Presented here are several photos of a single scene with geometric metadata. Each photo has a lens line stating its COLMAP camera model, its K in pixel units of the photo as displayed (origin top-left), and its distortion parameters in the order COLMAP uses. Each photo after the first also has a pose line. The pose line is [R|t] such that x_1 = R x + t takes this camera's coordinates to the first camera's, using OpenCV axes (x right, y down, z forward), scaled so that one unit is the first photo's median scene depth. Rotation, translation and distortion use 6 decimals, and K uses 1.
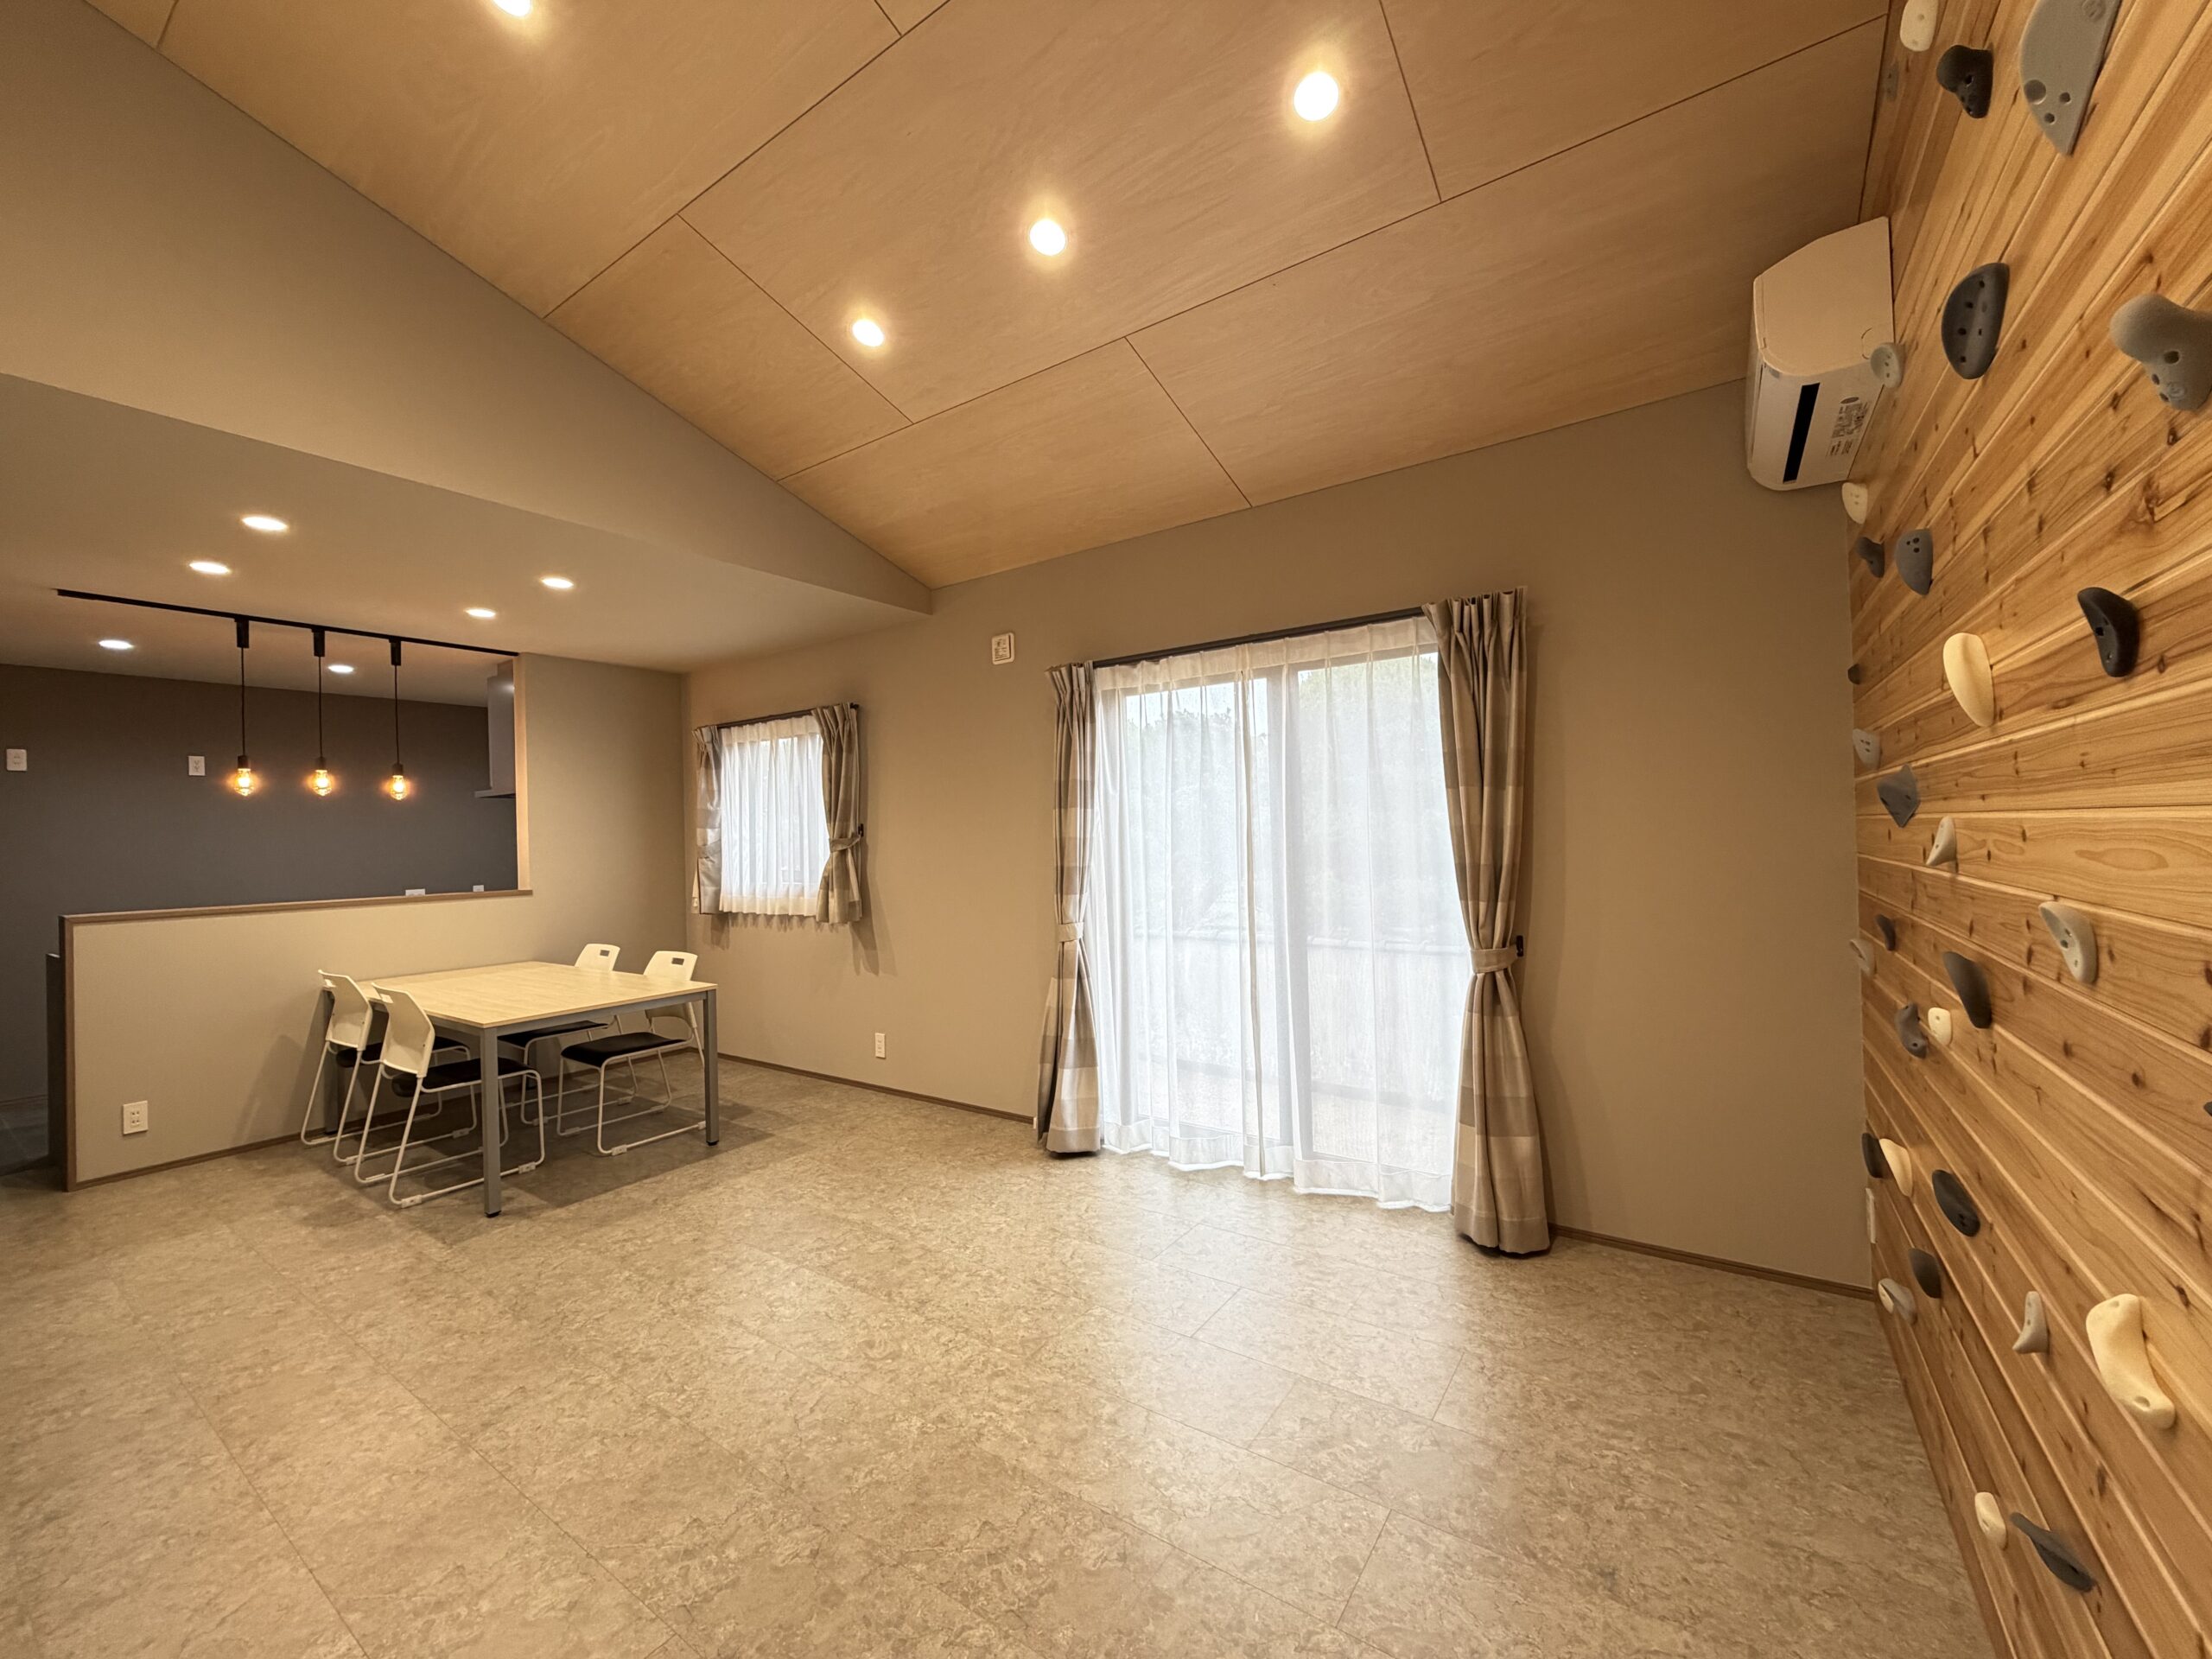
lens RADIAL K [[880.7, 0, 1106.6], [0, 880.7, 825.3], [0, 0, 1]] dist [-0.005854, 0.000822]
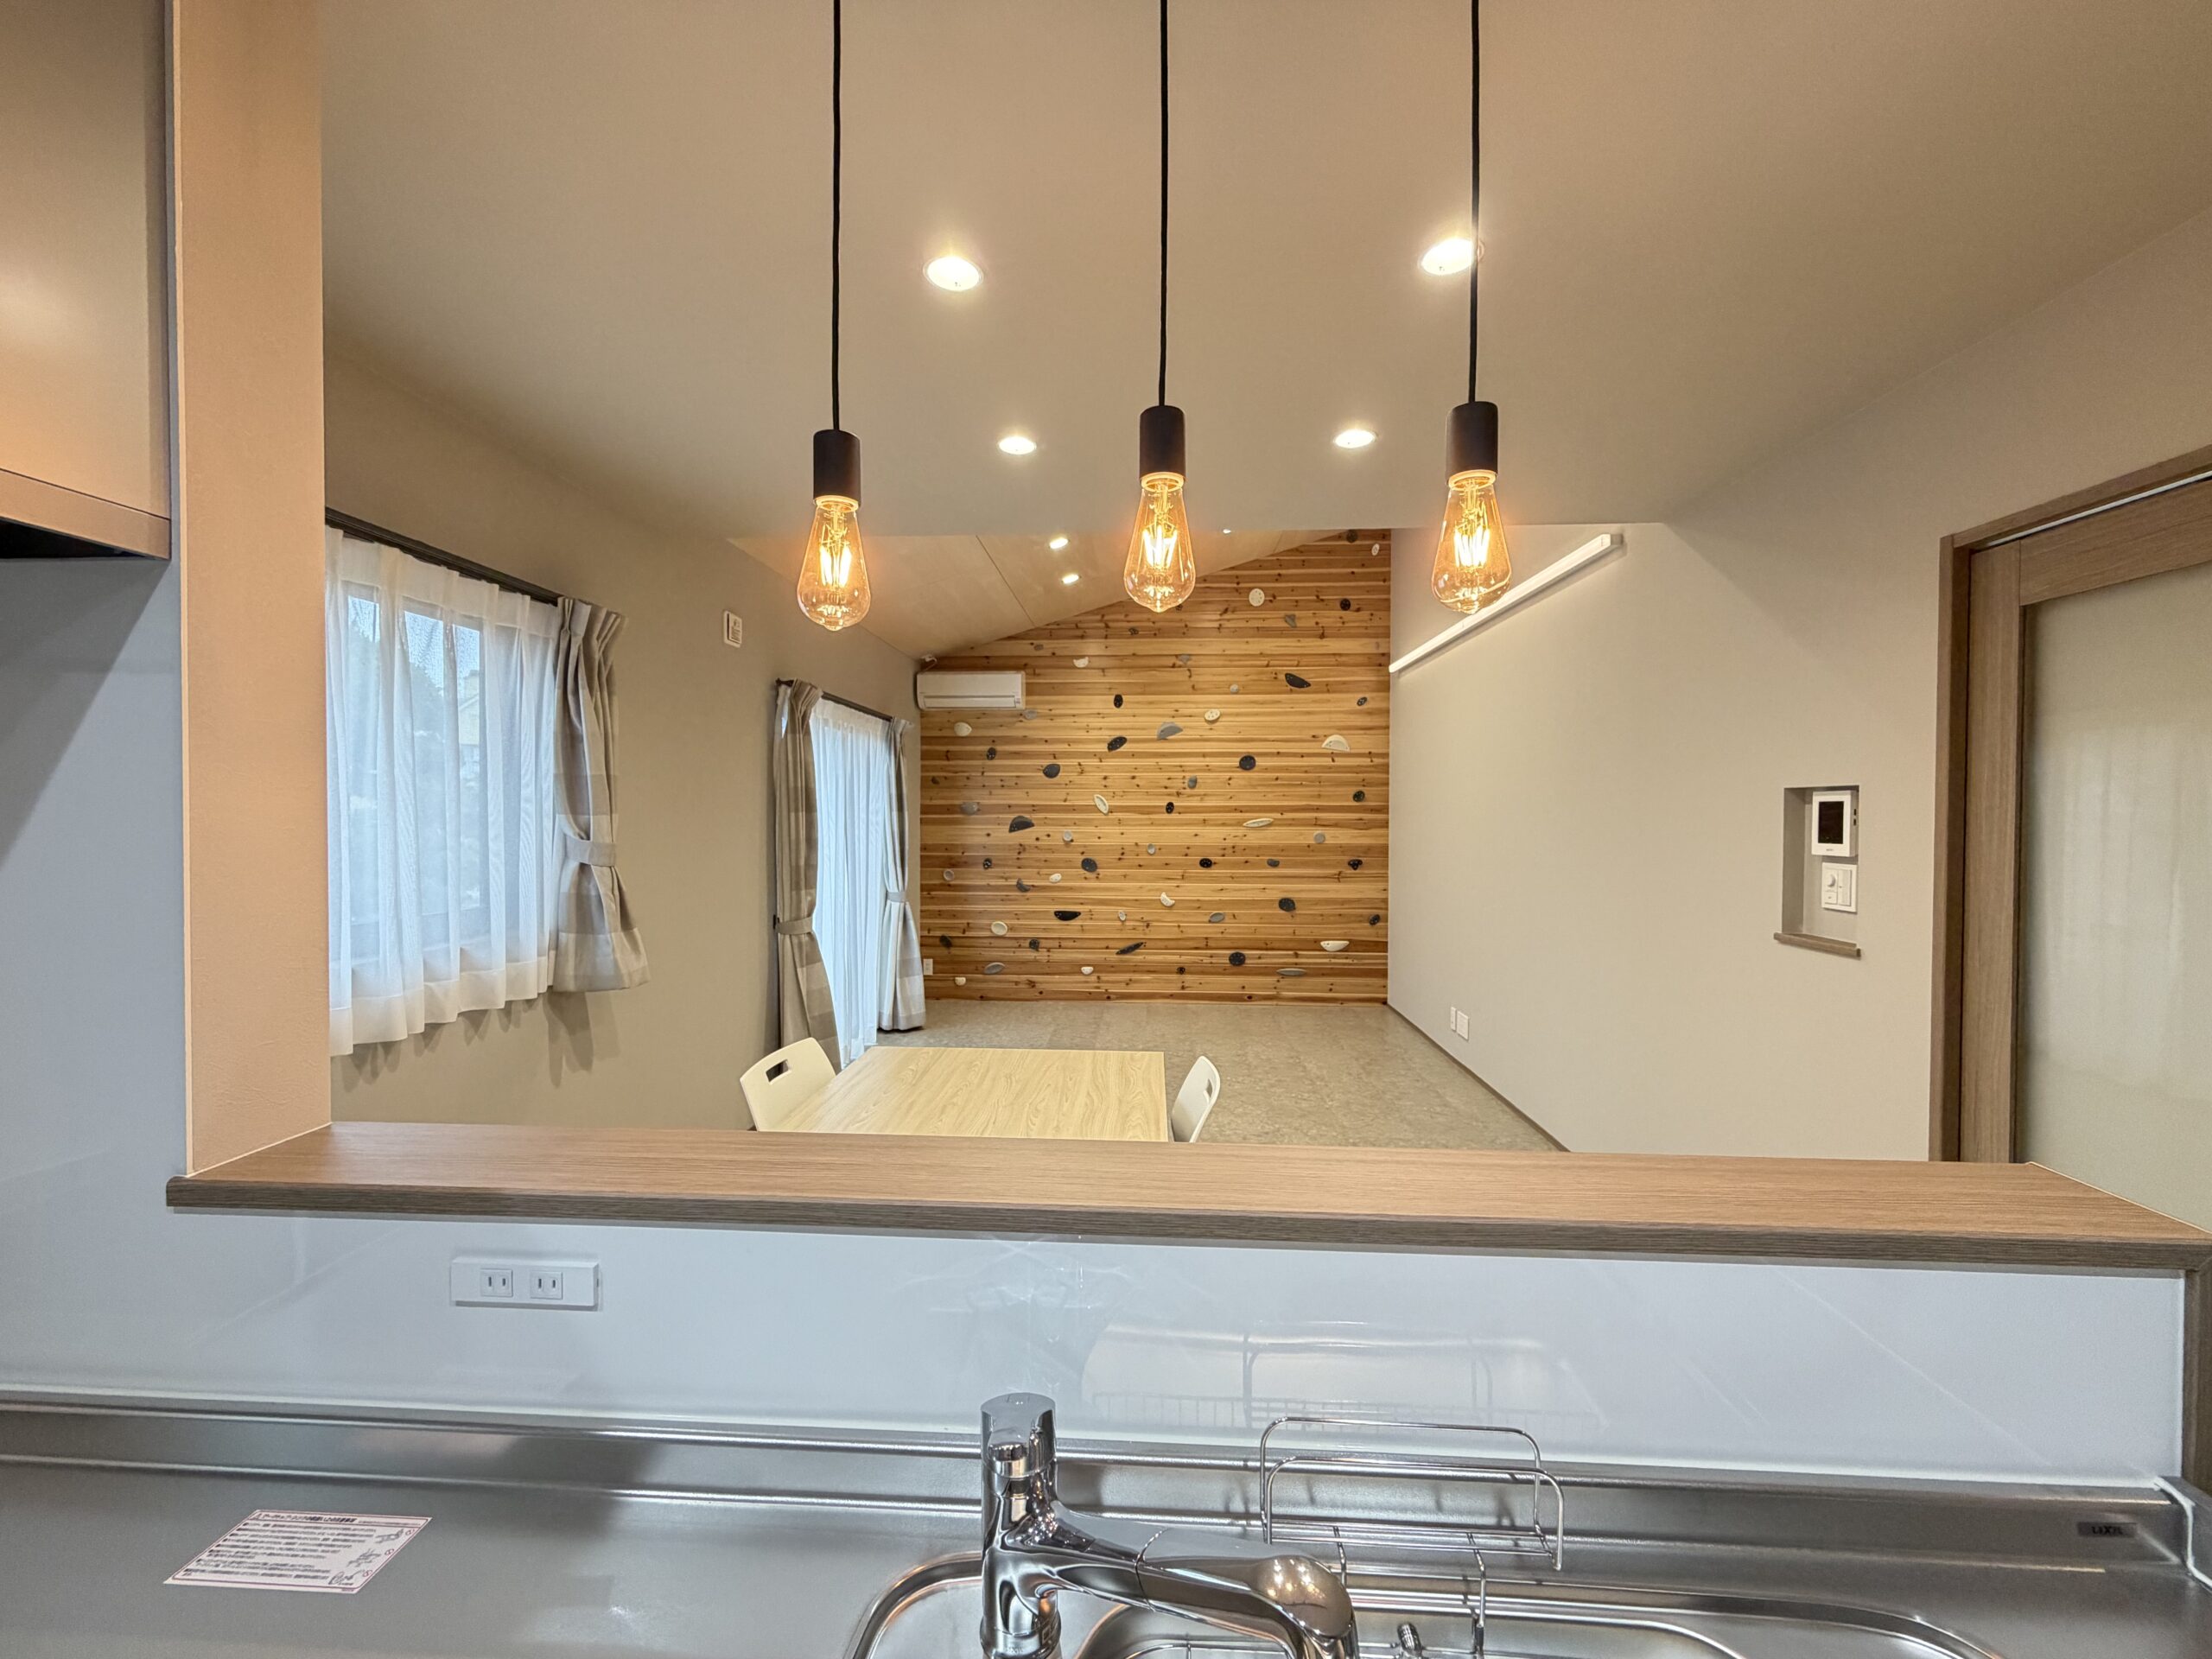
lens RADIAL K [[880.7, 0, 1097.1], [0, 880.7, 828.1], [0, 0, 1]] dist [-0.005854, 0.000822]
pose [[-0.516191, 0.013165, 0.856372, -1.475535], [0.002964, 0.999903, -0.013585, 0.021174], [-0.856468, -0.004475, -0.516180, 1.570003]]
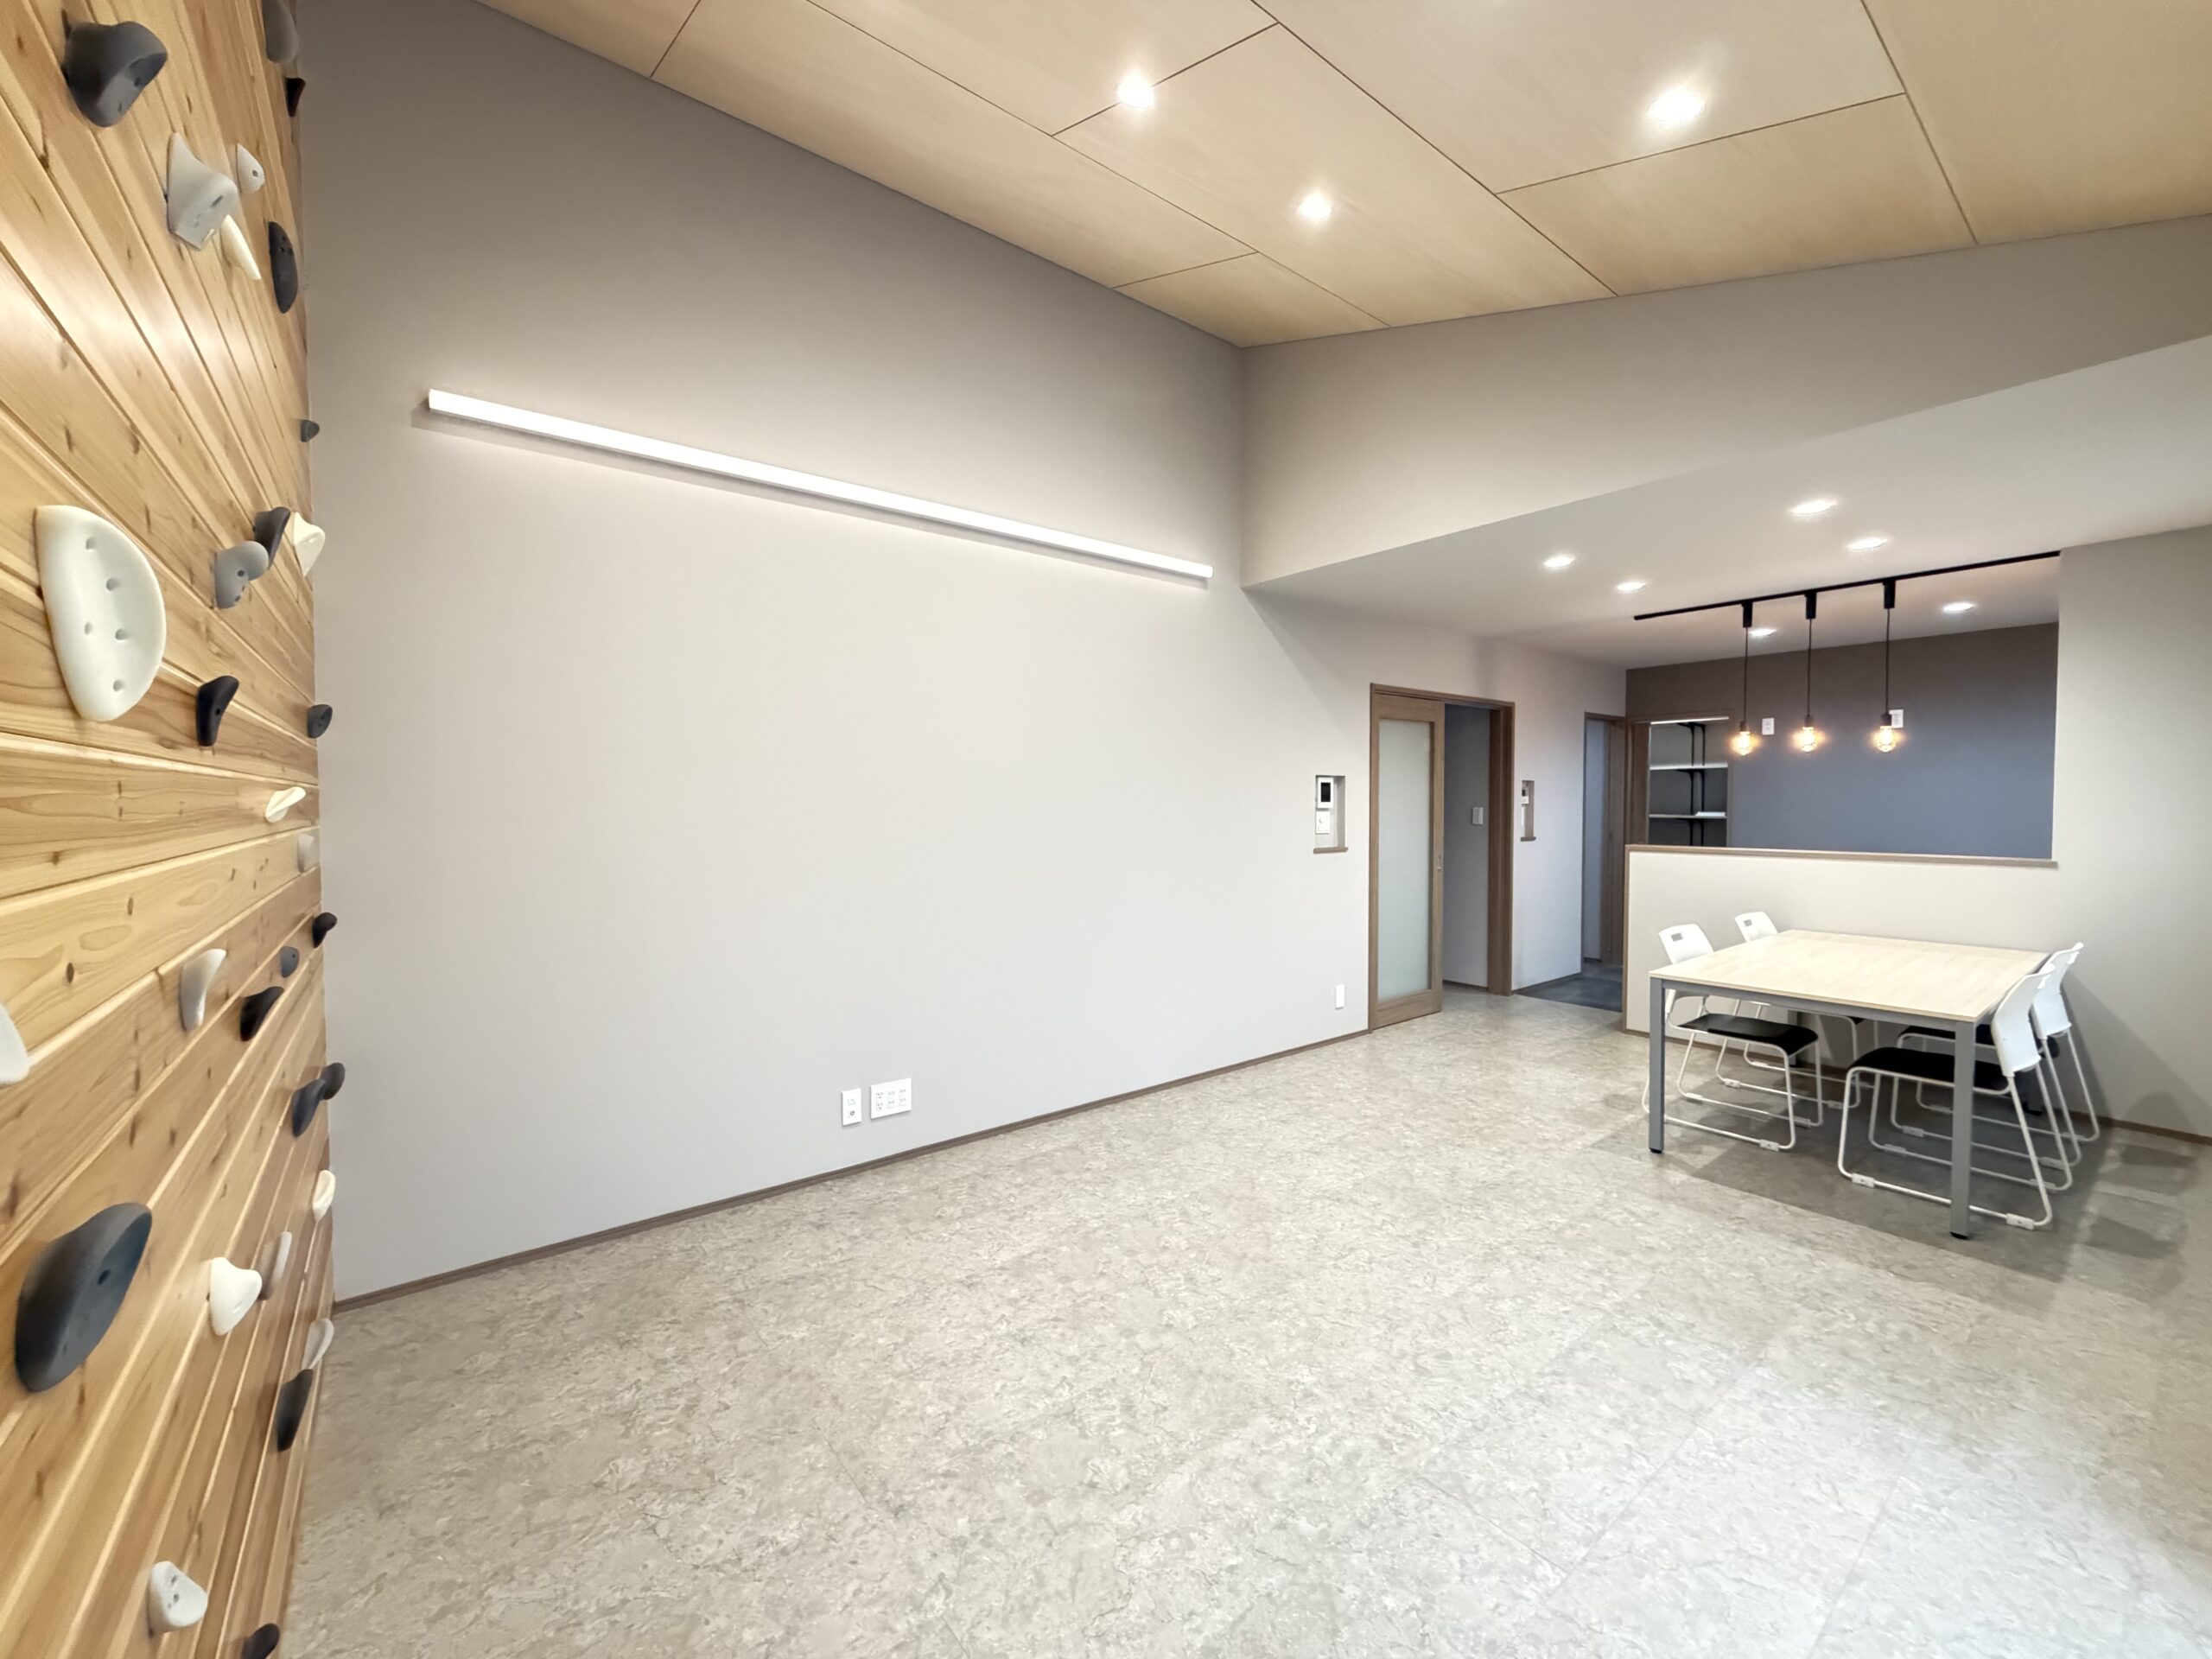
lens RADIAL K [[880.7, 0, 1088.2], [0, 880.7, 828.1], [0, 0, 1]] dist [-0.005854, 0.000822]
pose [[-0.310141, 0.059509, -0.948826, 0.541814], [0.021910, 0.998221, 0.055445, -0.026444], [0.950438, -0.003593, -0.310893, 0.714690]]
